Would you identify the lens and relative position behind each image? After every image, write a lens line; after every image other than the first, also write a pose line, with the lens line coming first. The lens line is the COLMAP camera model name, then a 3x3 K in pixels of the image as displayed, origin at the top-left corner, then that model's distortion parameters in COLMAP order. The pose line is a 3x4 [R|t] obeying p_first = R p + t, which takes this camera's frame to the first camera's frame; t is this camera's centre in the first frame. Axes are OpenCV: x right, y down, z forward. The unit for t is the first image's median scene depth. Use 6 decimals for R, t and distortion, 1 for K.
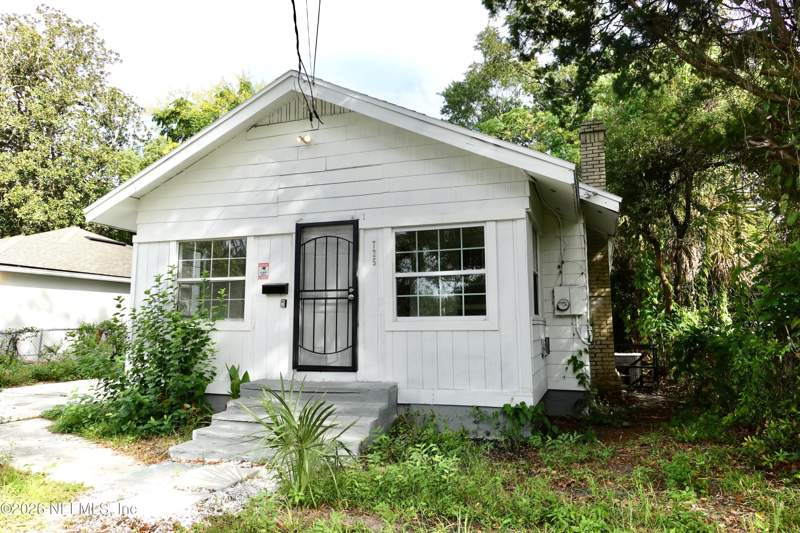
lens RADIAL K [[551.8, 0, 400.0], [0, 551.8, 266.5], [0, 0, 1]] dist [0.006313, 0.001959]
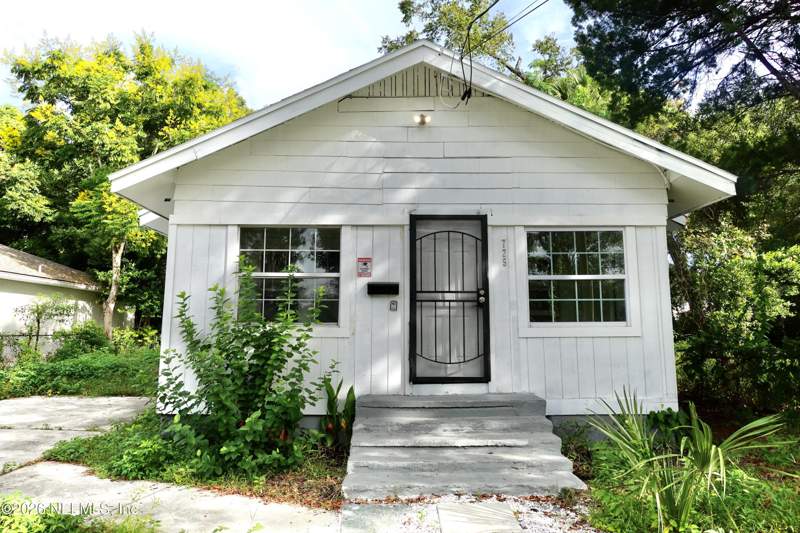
lens RADIAL K [[551.8, 0, 400.0], [0, 551.8, 266.5], [0, 0, 1]] dist [0.006313, 0.001959]
pose [[0.939887, 0.041839, 0.338914, -0.509860], [-0.037578, 0.999111, -0.019128, 0.022537], [-0.339412, 0.005243, 0.940623, 0.191057]]
